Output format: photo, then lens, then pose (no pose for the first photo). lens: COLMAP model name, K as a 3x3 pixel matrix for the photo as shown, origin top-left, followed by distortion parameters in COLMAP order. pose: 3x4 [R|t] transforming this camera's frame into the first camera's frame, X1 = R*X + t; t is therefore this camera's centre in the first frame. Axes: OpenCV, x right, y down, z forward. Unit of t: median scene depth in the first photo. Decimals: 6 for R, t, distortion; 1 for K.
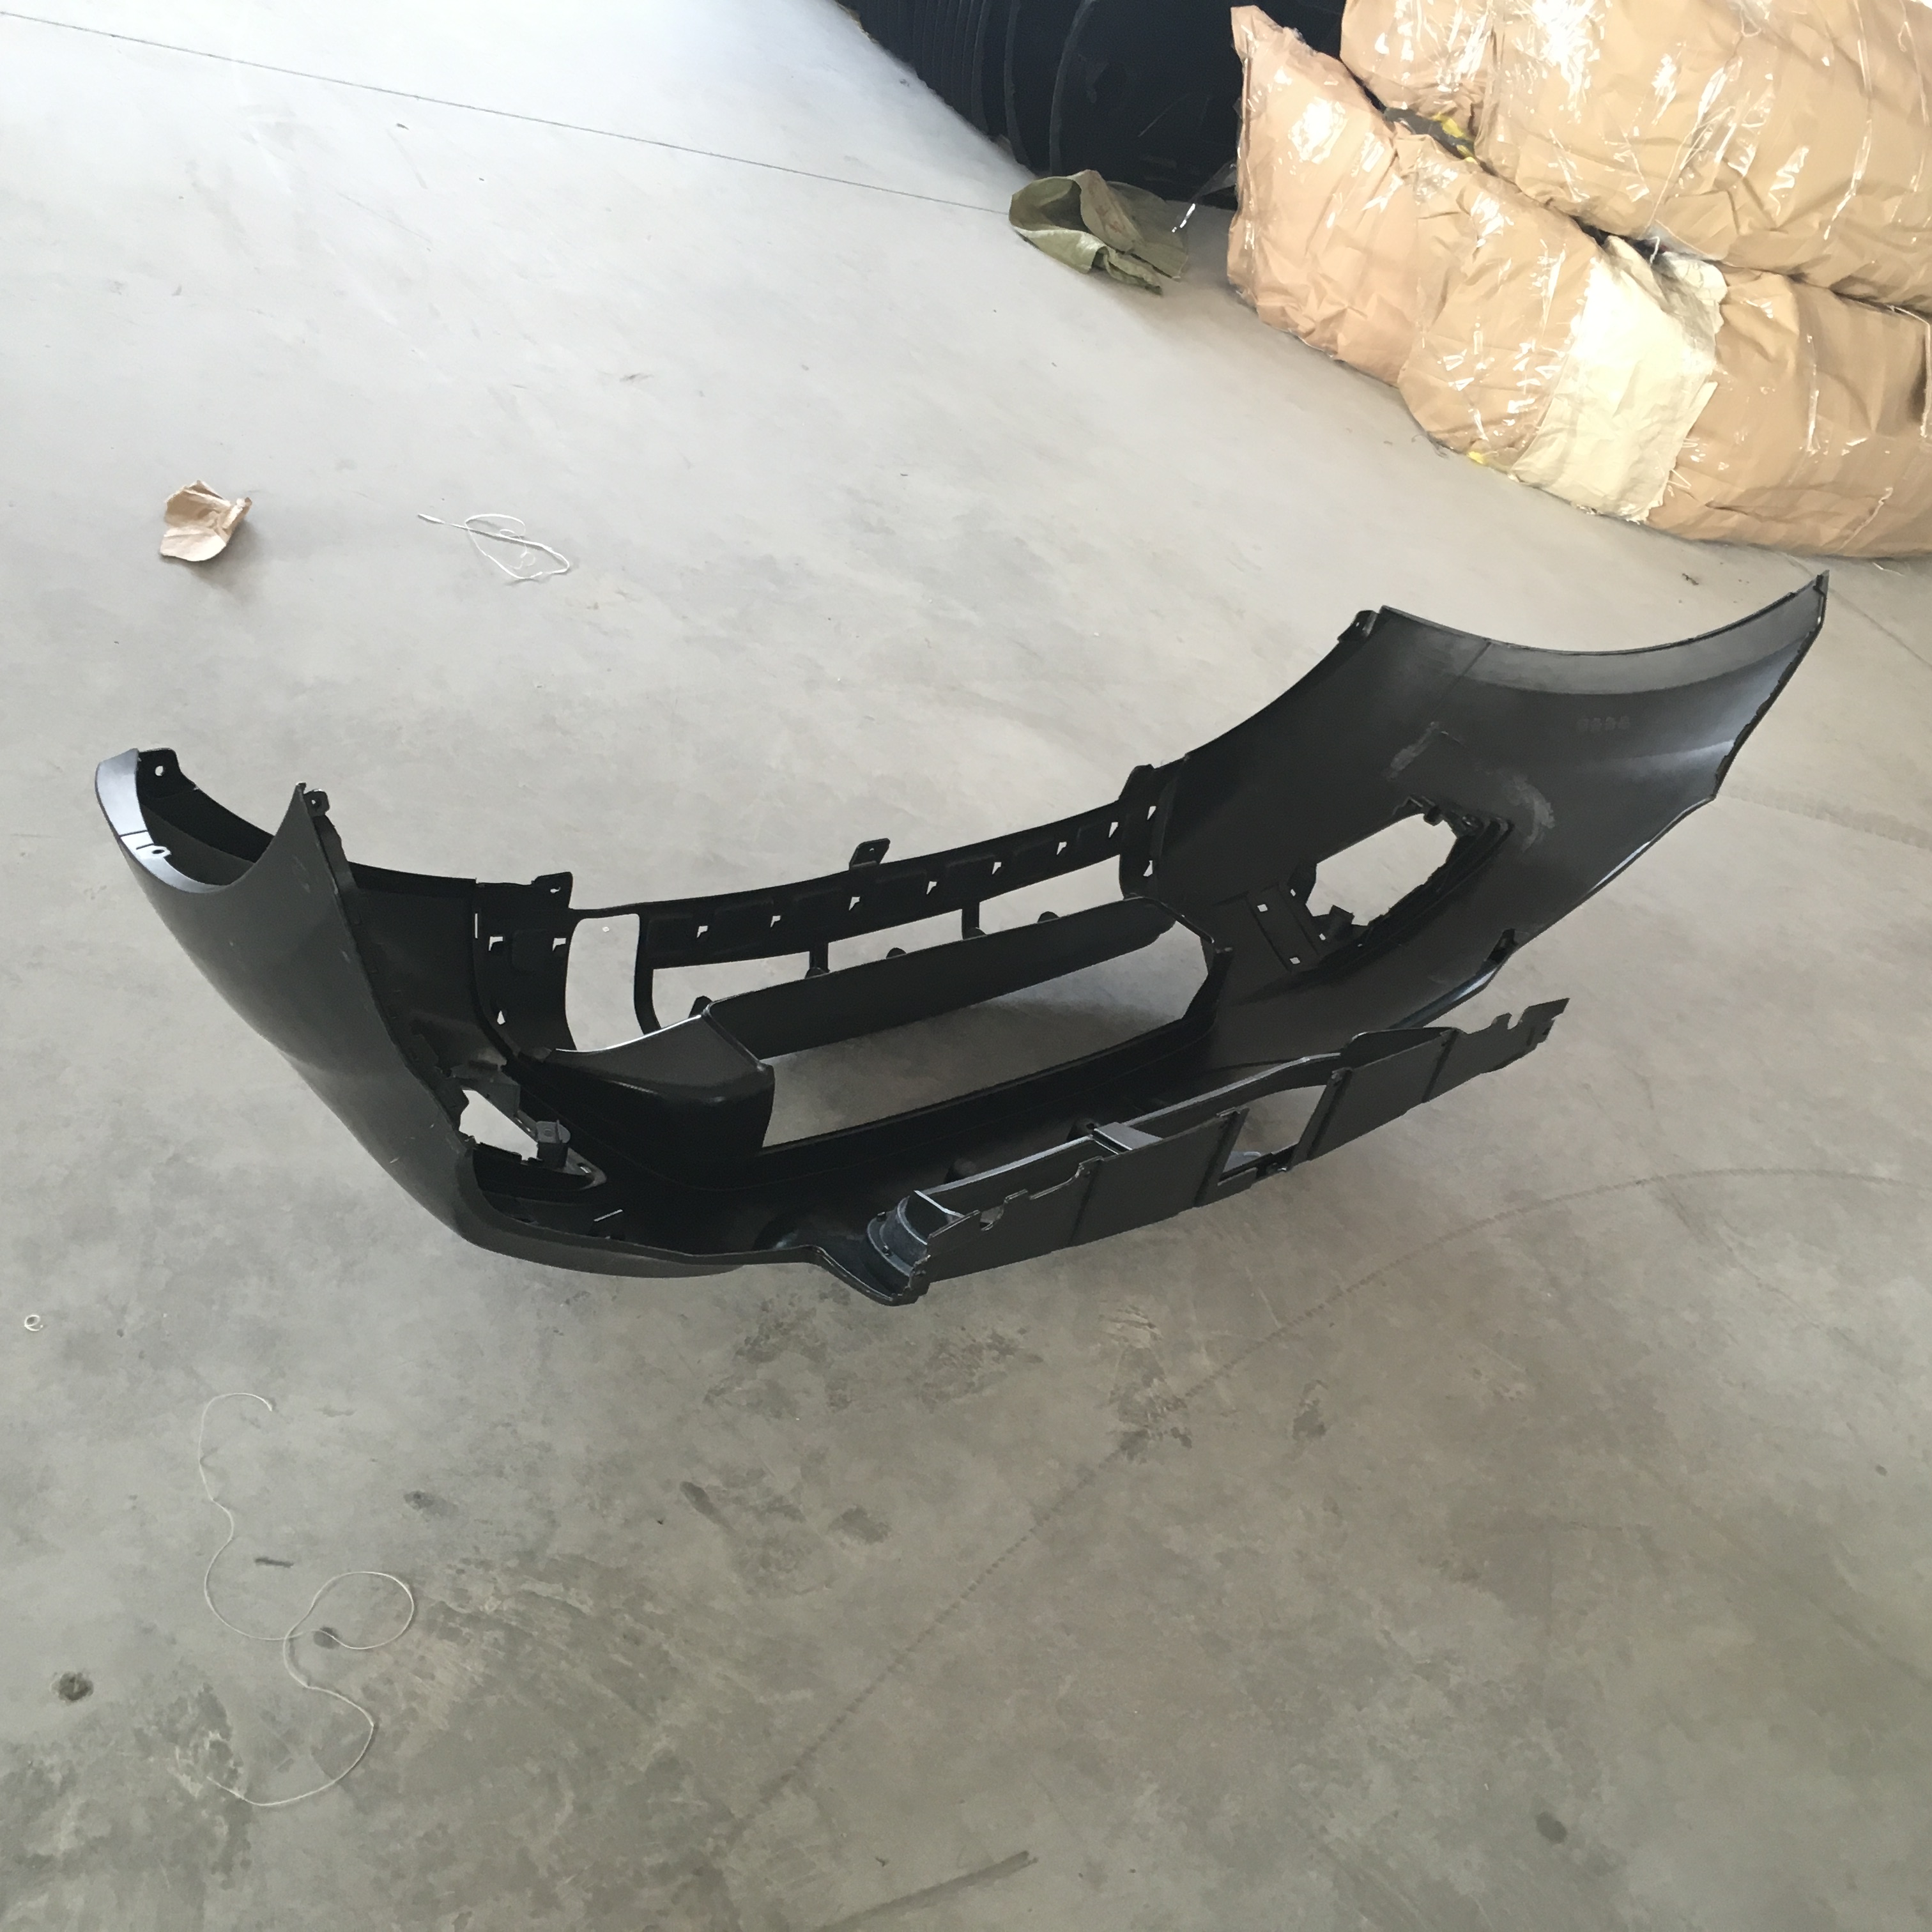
lens RADIAL K [[2174.5, 0, 974.0], [0, 2174.5, 974.6], [0, 0, 1]] dist [0.082294, -0.113093]
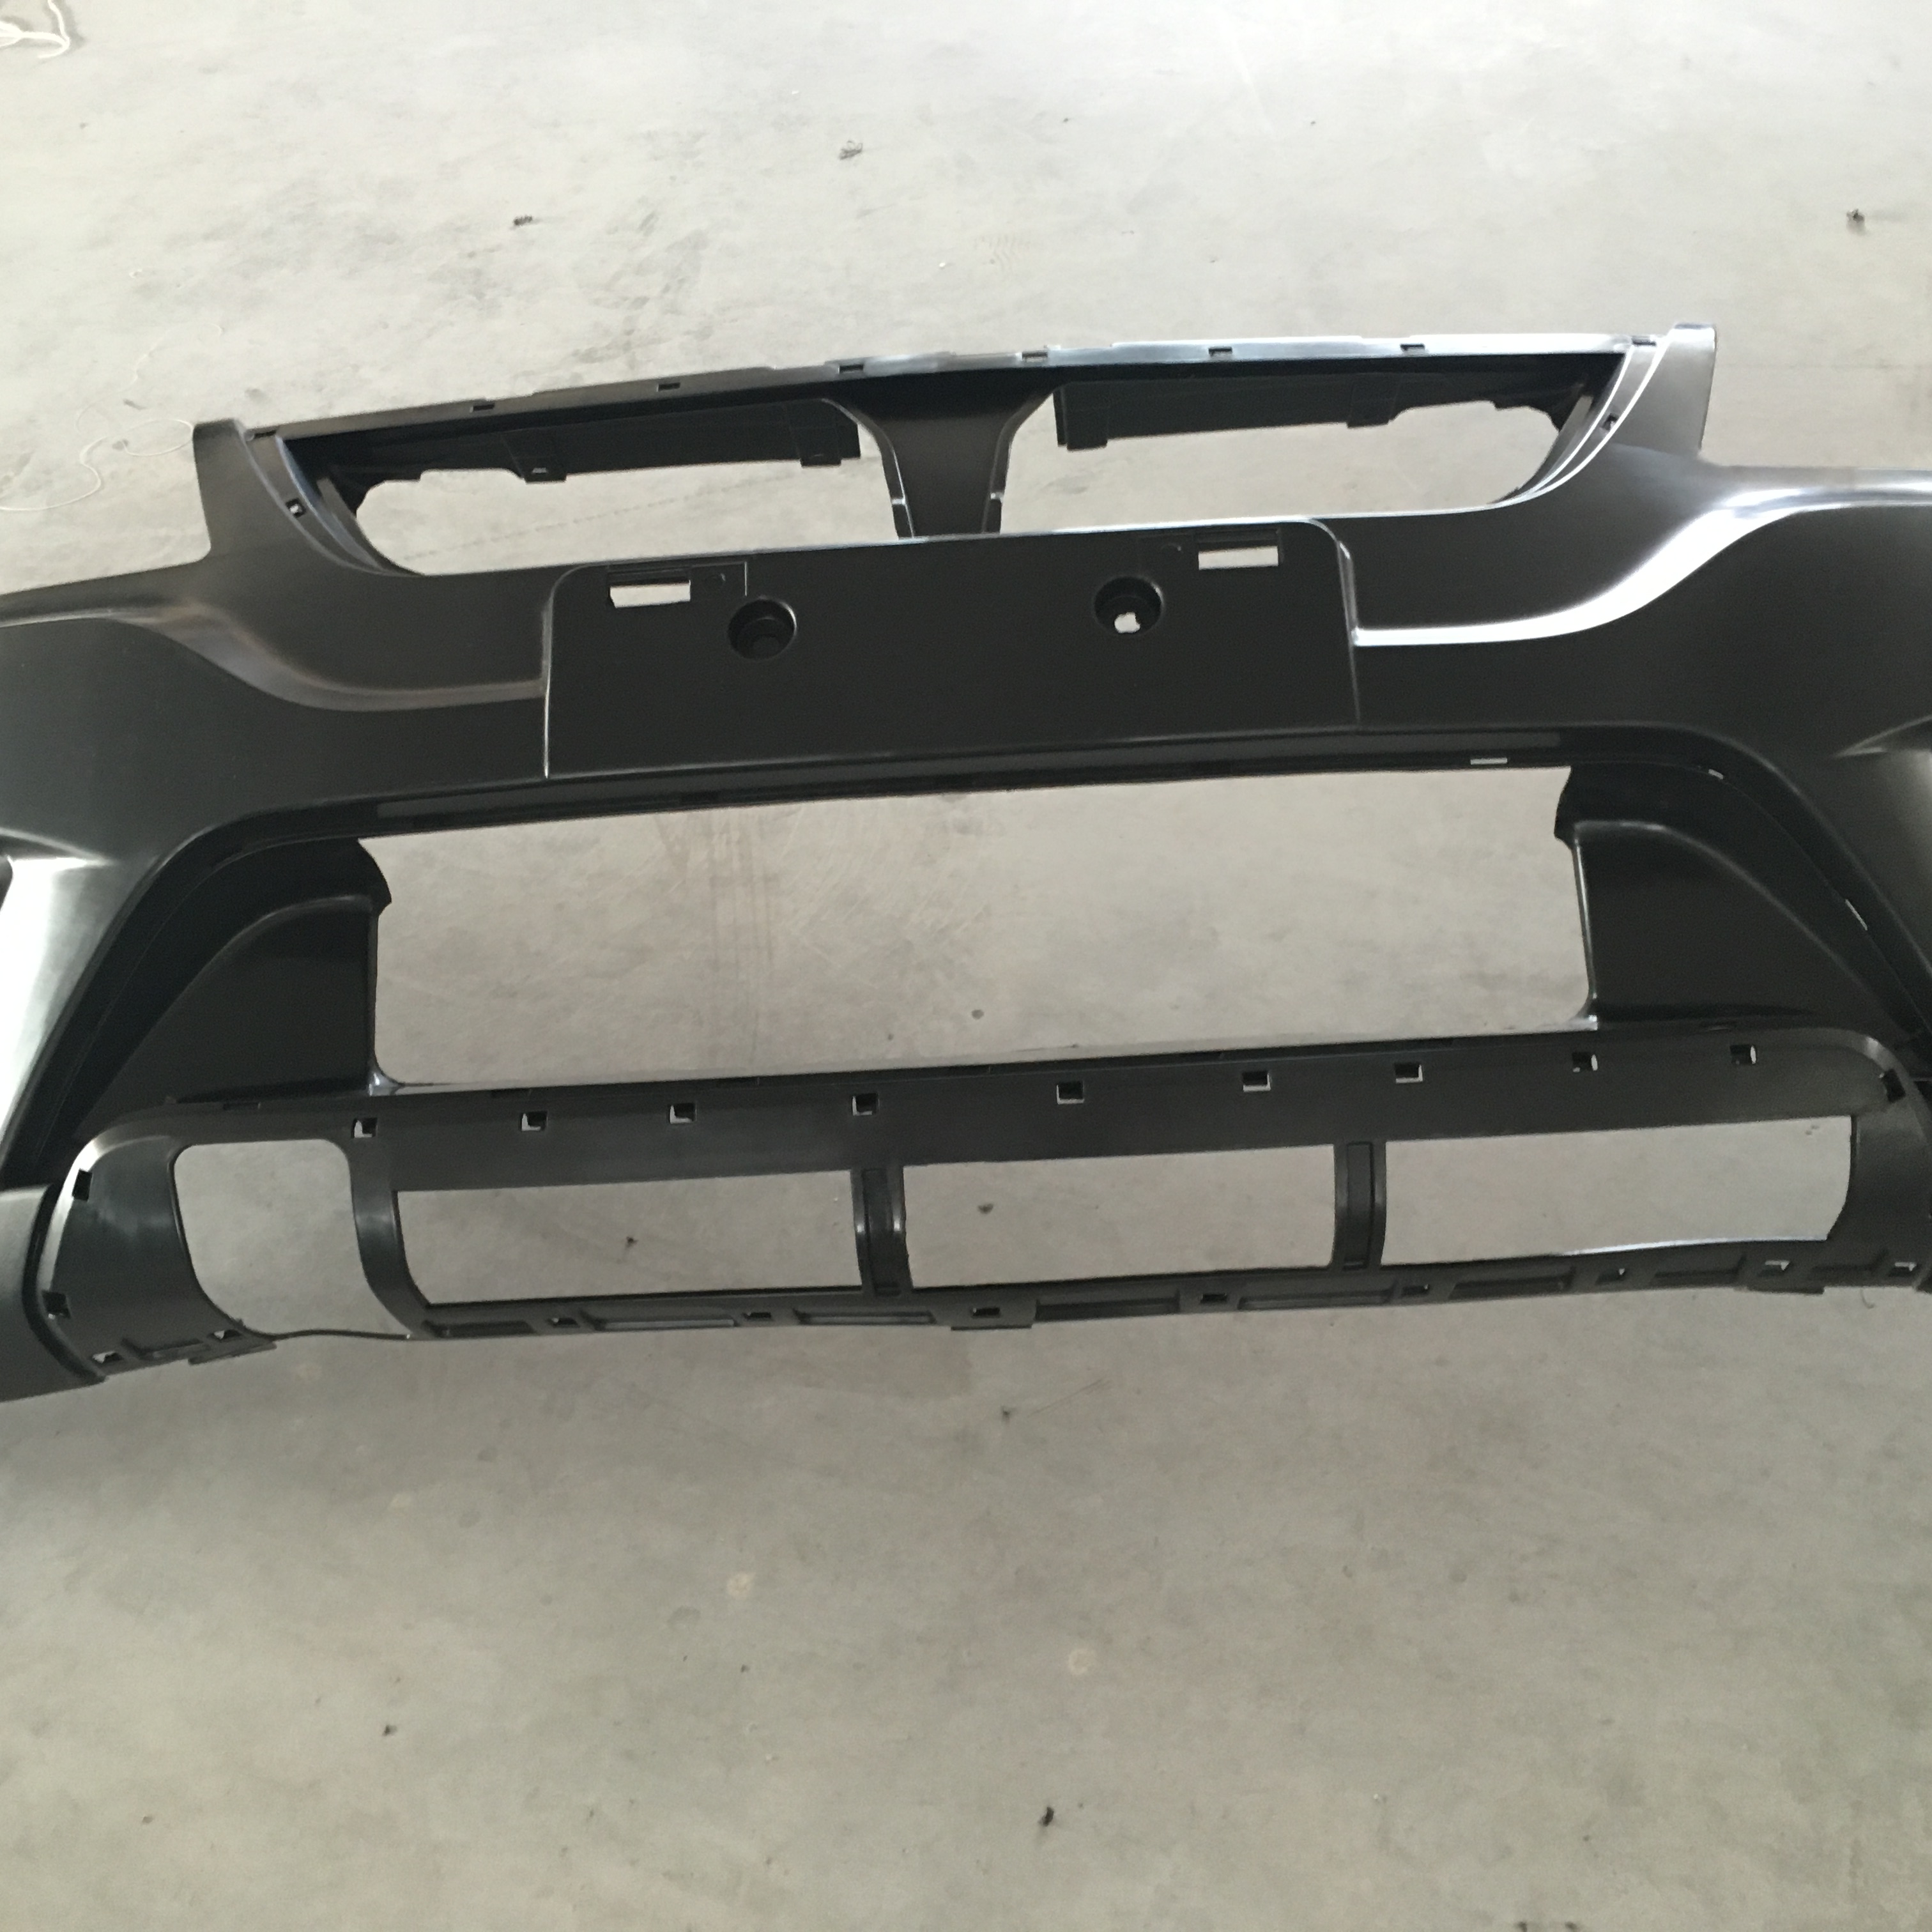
lens RADIAL K [[2174.5, 0, 974.0], [0, 2174.5, 974.6], [0, 0, 1]] dist [0.082294, -0.113093]
pose [[0.702152, 0.156382, -0.694642, 0.906409], [-0.097488, 0.987510, 0.123772, 0.336004], [0.705322, -0.019188, 0.708628, 0.322198]]
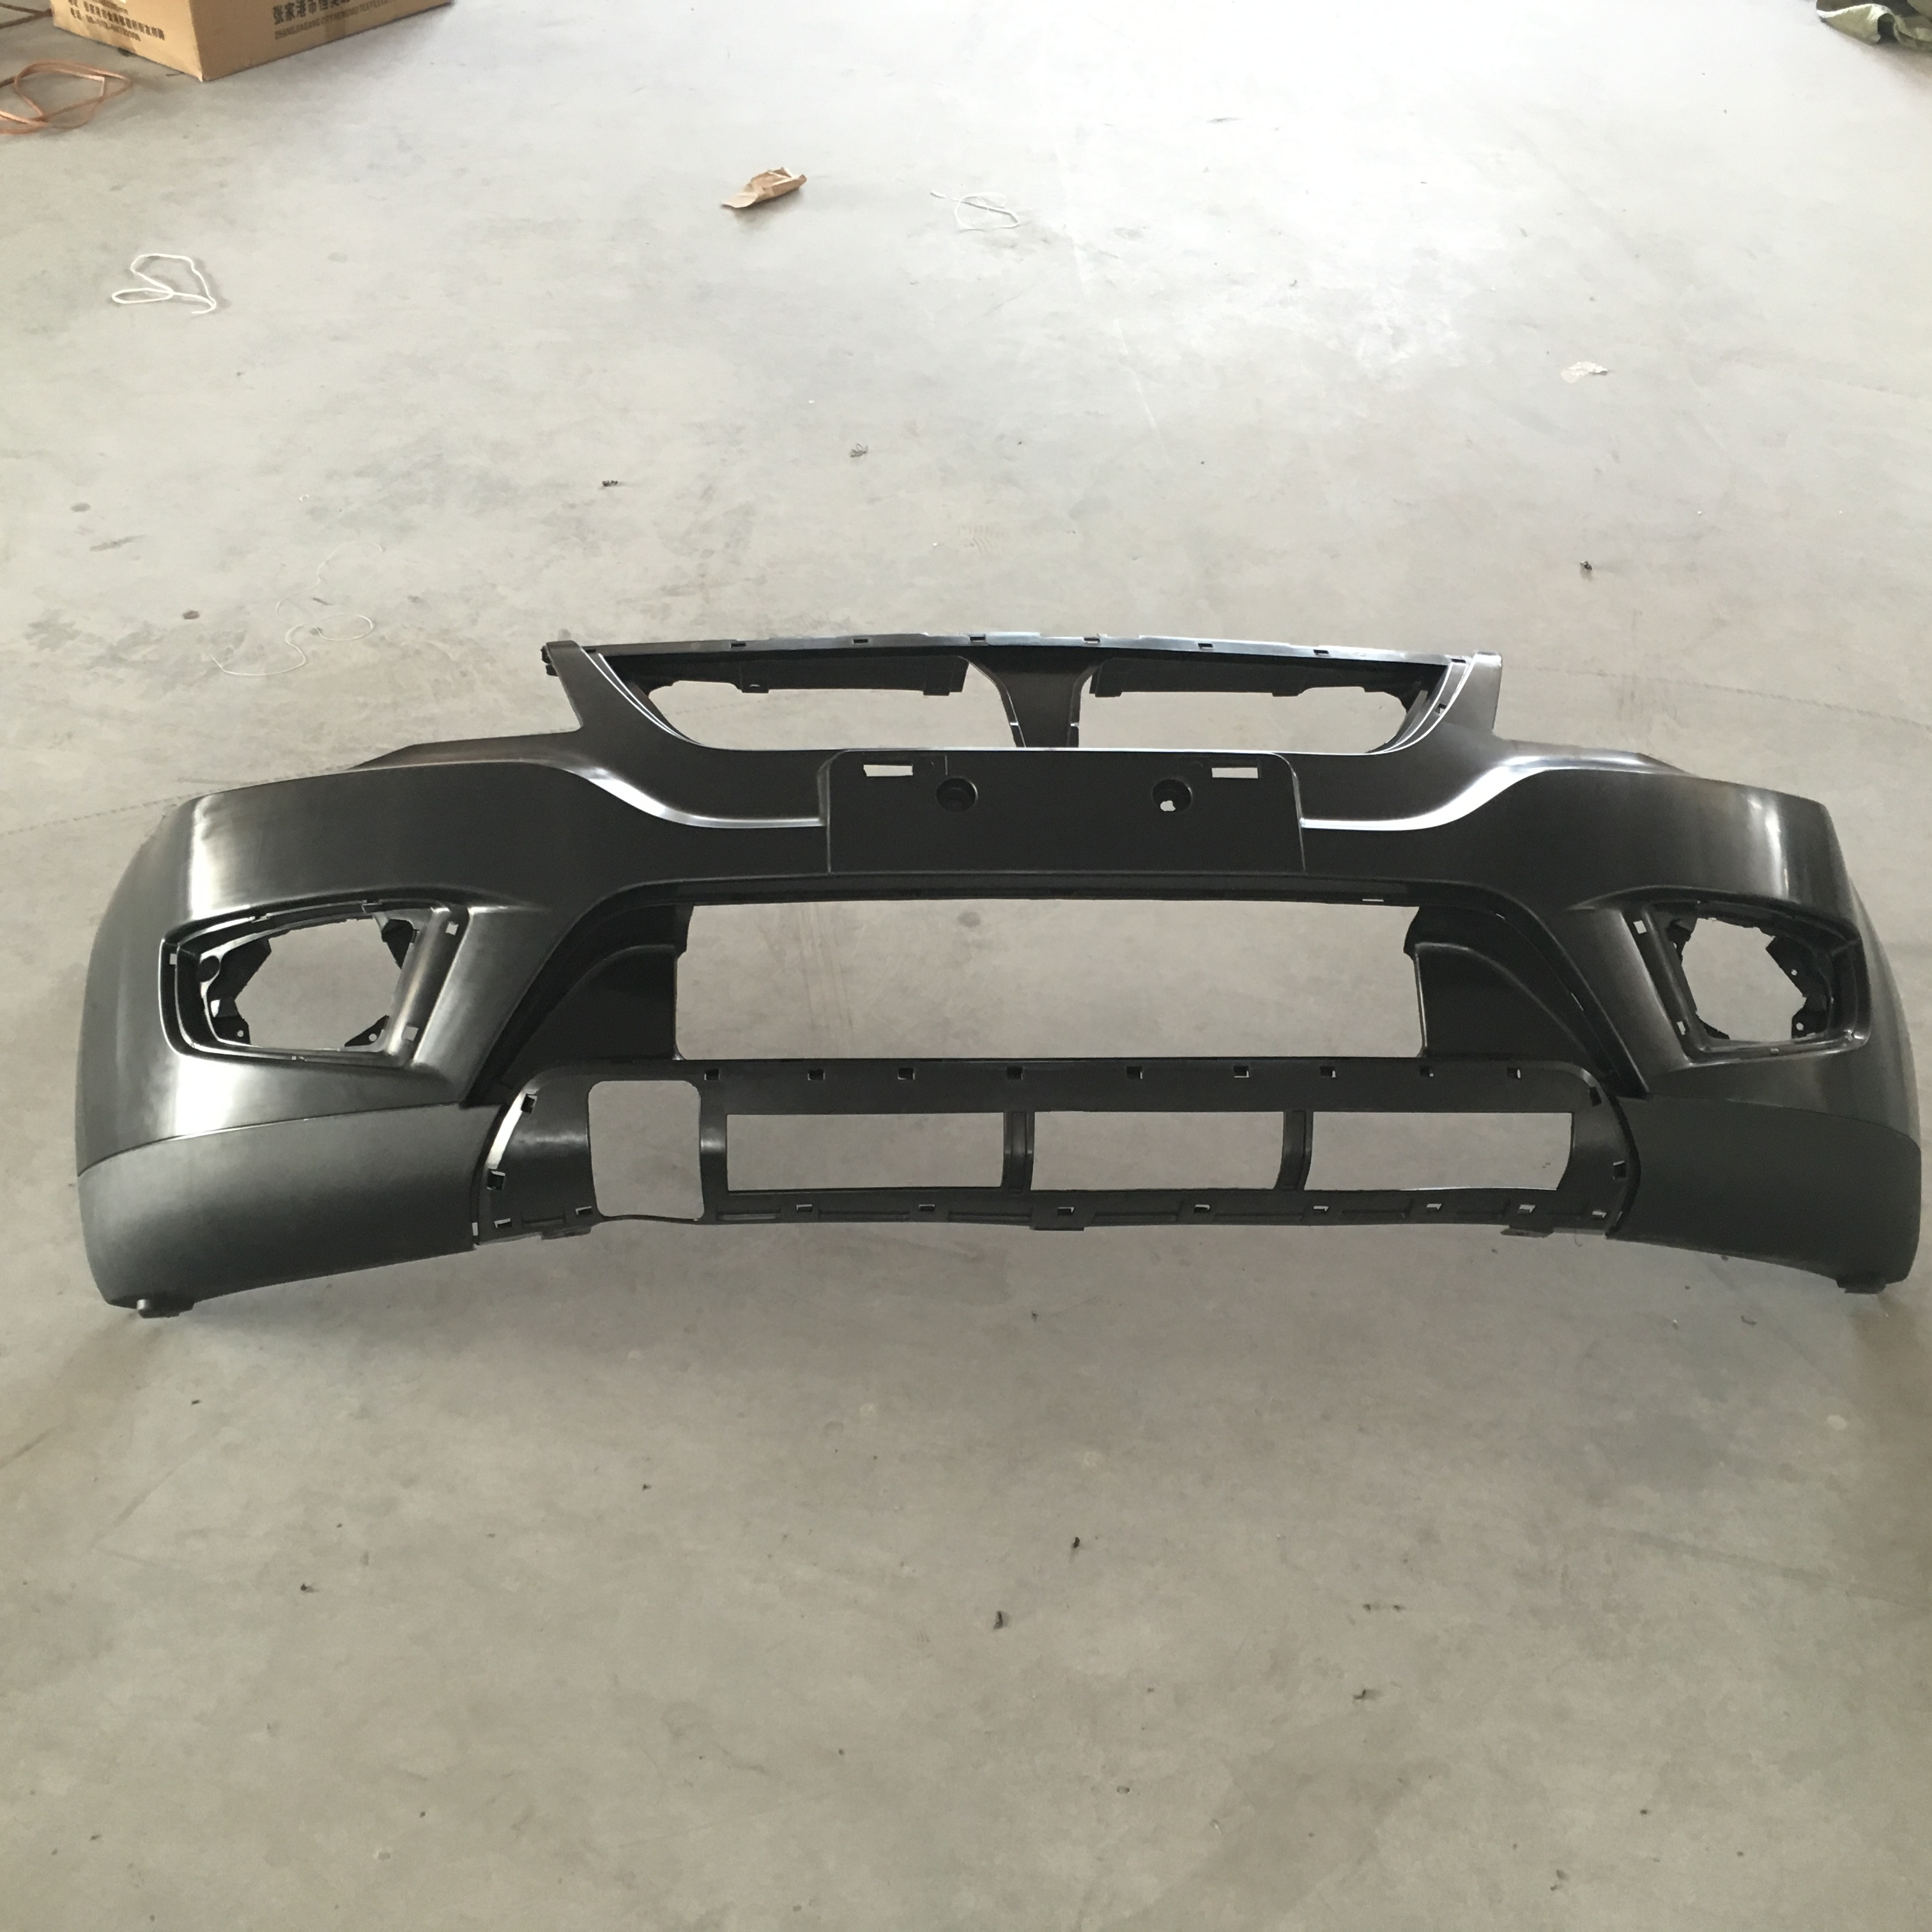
lens RADIAL K [[2174.5, 0, 974.0], [0, 2174.5, 974.6], [0, 0, 1]] dist [0.082294, -0.113093]
pose [[0.769768, 0.134910, -0.623904, 1.071677], [-0.158178, 0.987241, 0.018318, 0.382308], [0.618415, 0.084588, 0.781286, -0.048493]]
